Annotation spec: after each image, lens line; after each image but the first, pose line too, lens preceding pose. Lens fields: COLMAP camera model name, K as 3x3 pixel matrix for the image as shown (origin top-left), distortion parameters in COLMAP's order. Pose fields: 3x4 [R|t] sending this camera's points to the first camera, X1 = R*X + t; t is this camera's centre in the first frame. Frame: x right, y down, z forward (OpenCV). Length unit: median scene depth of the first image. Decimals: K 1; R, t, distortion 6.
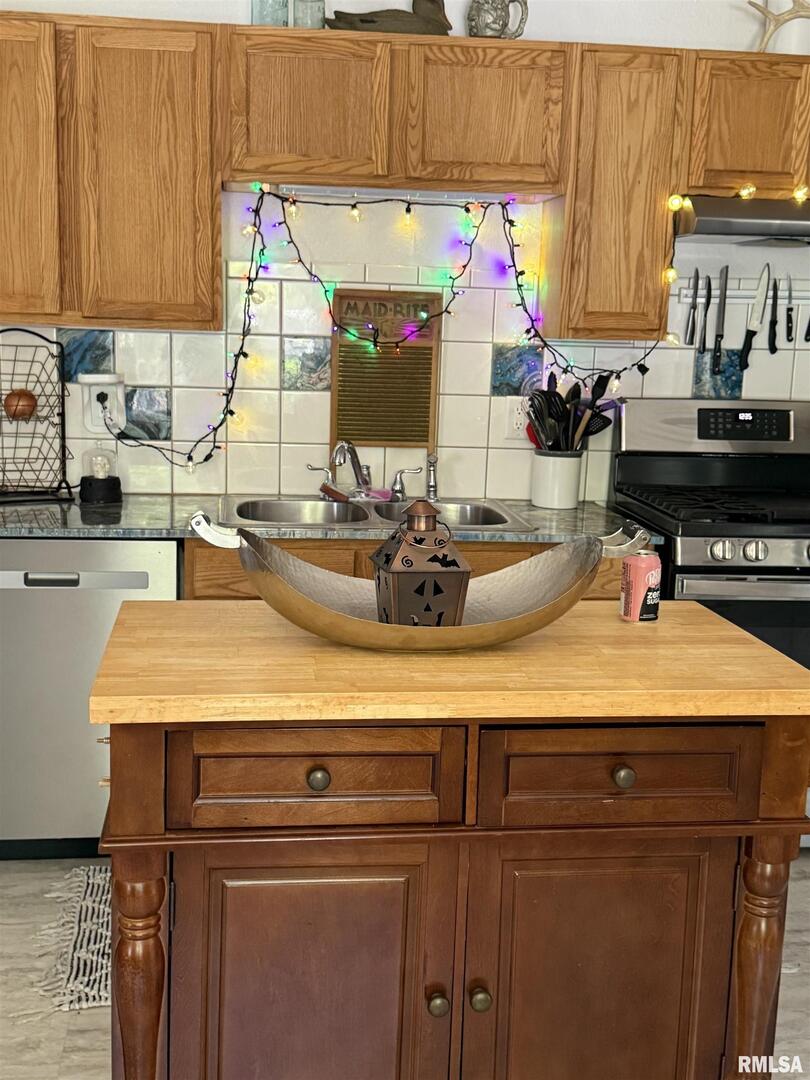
lens RADIAL K [[1270.5, 0, 388.5], [0, 1270.5, 557.1], [0, 0, 1]] dist [0.062476, 0.000000]
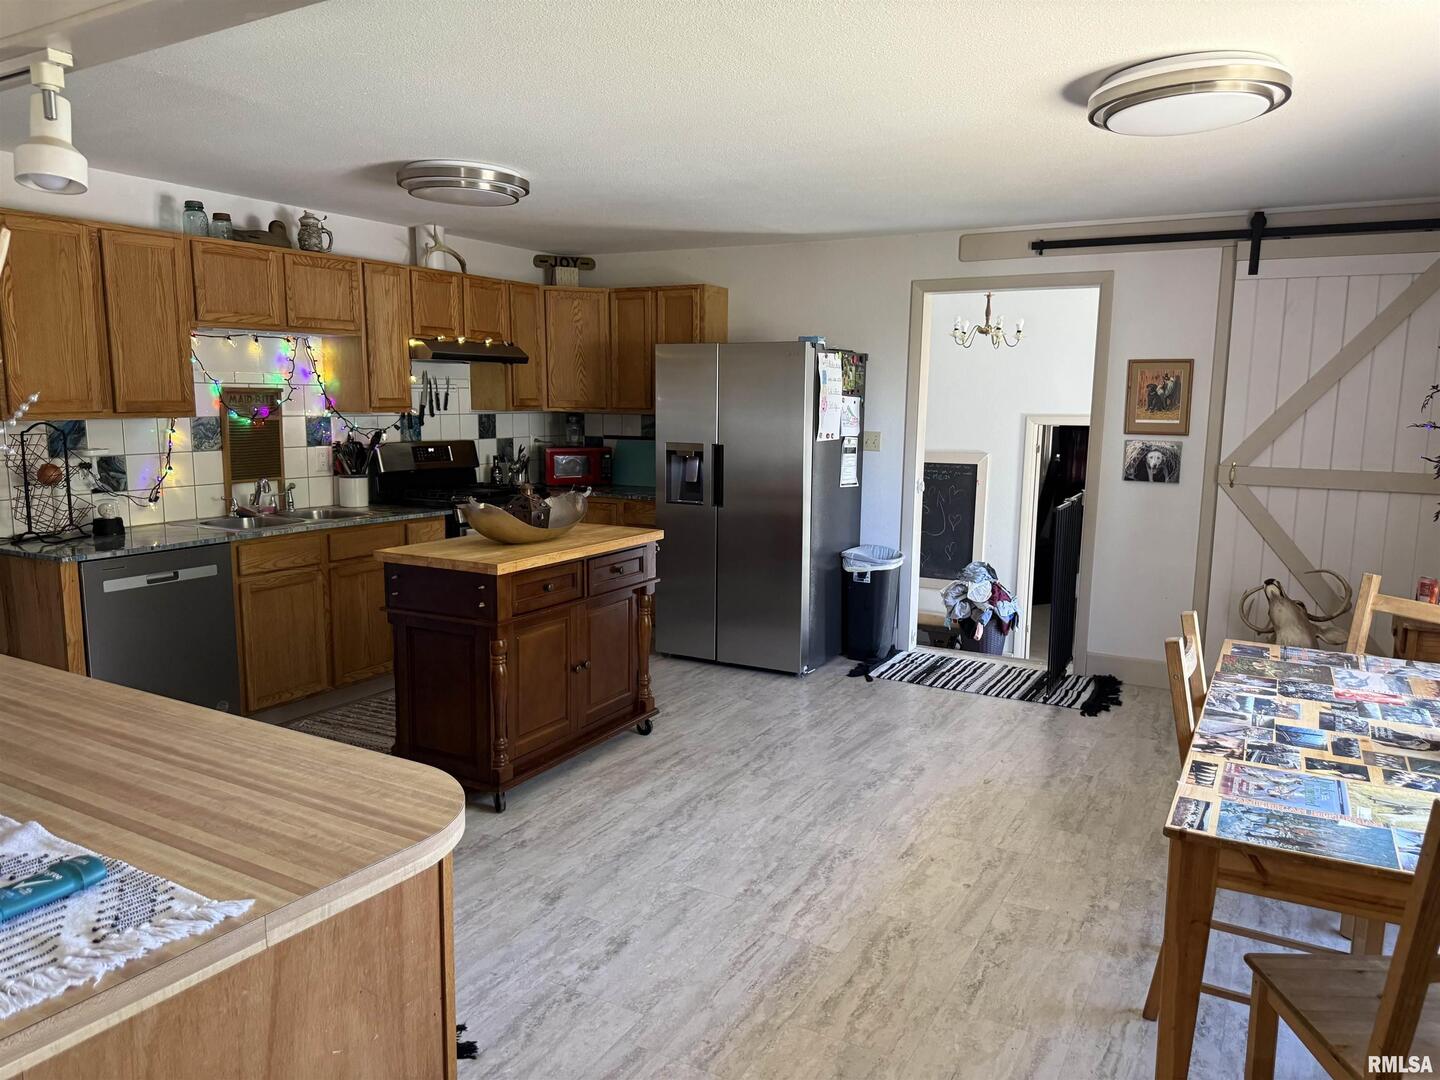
lens RADIAL K [[1007.7, 0, 731.3], [0, 1007.7, 555.5], [0, 0, 1]] dist [0.022534, -0.029208]
pose [[0.590651, -0.149225, 0.793009, -0.755648], [0.154468, 0.985487, 0.070394, 0.009997], [-0.792005, 0.080916, 0.605129, -0.291378]]
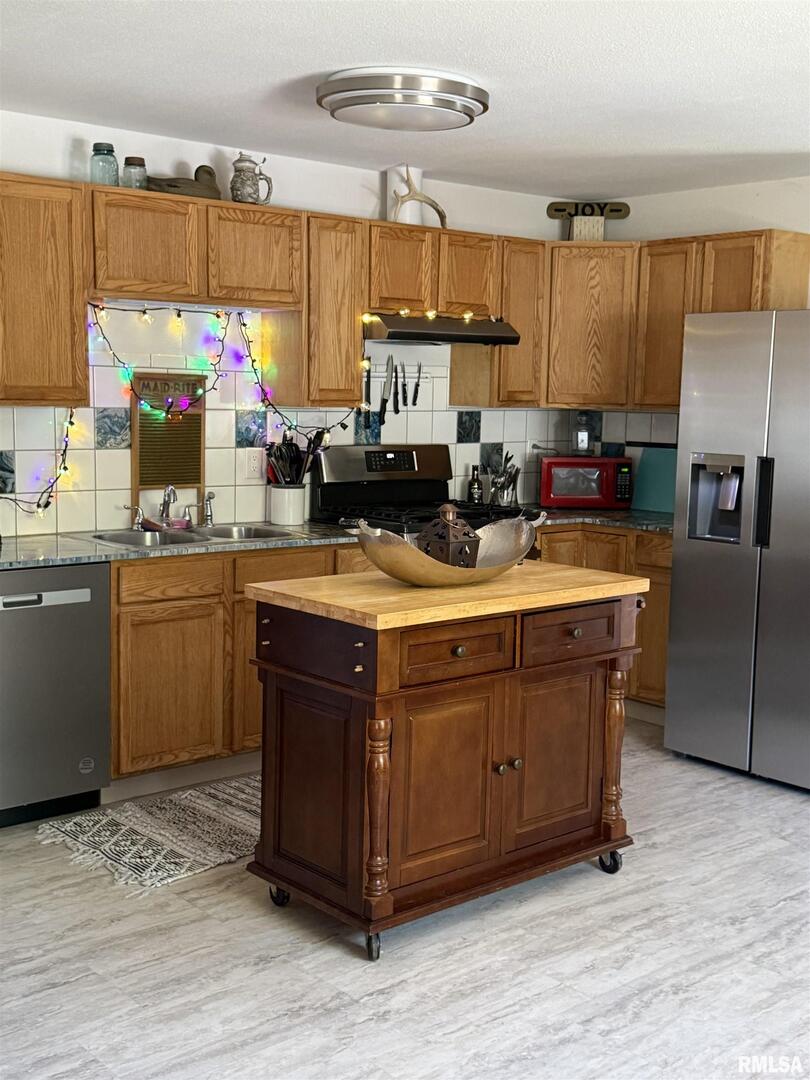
lens RADIAL K [[1270.5, 0, 403.9], [0, 1270.5, 550.7], [0, 0, 1]] dist [0.062476, 0.000000]
pose [[0.837365, -0.082326, 0.540409, -0.575083], [0.104992, 0.994410, -0.011197, 0.020087], [-0.536467, 0.066114, 0.841328, -0.276627]]
